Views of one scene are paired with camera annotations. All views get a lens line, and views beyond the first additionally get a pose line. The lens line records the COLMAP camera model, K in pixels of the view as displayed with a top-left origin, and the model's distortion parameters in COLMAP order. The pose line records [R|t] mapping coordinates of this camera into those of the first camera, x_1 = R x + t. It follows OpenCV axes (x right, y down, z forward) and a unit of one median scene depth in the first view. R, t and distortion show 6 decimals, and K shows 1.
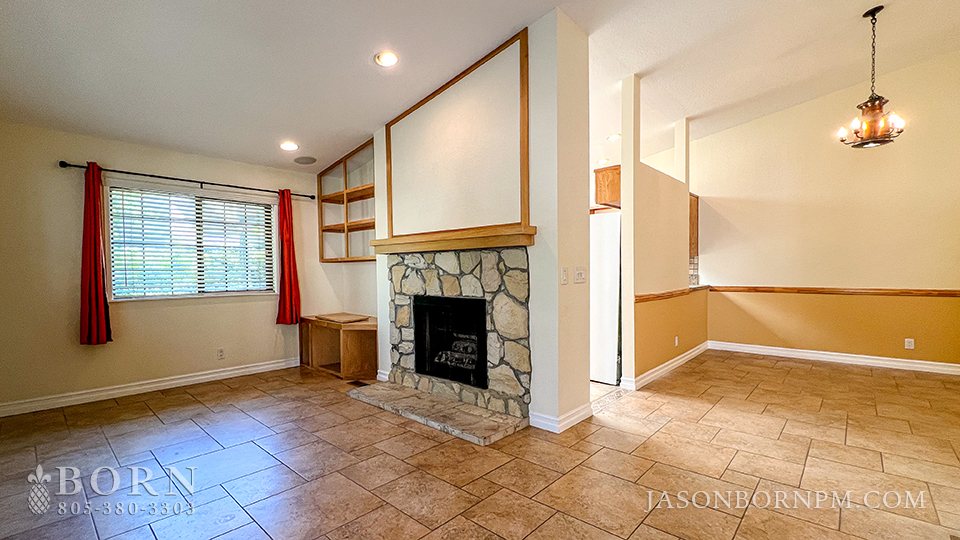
lens RADIAL K [[414.1, 0, 484.3], [0, 414.1, 282.8], [0, 0, 1]] dist [0.001445, 0.000712]
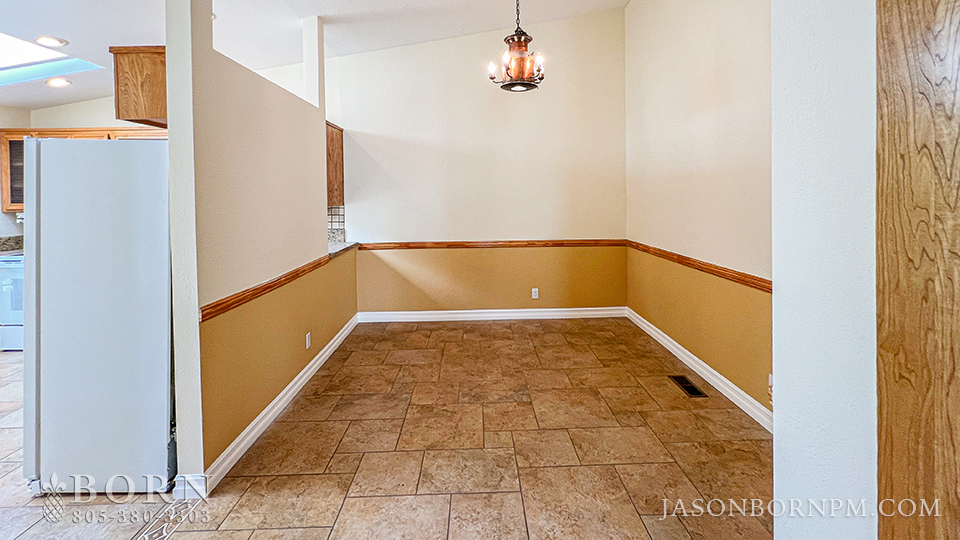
lens RADIAL K [[388.1, 0, 480.6], [0, 388.1, 197.2], [0, 0, 1]] dist [0.000303, 0.000101]
pose [[0.726911, -0.008741, 0.686676, 0.283940], [0.027377, 0.999493, -0.016258, -0.085507], [-0.686186, 0.030617, 0.726782, 0.411475]]
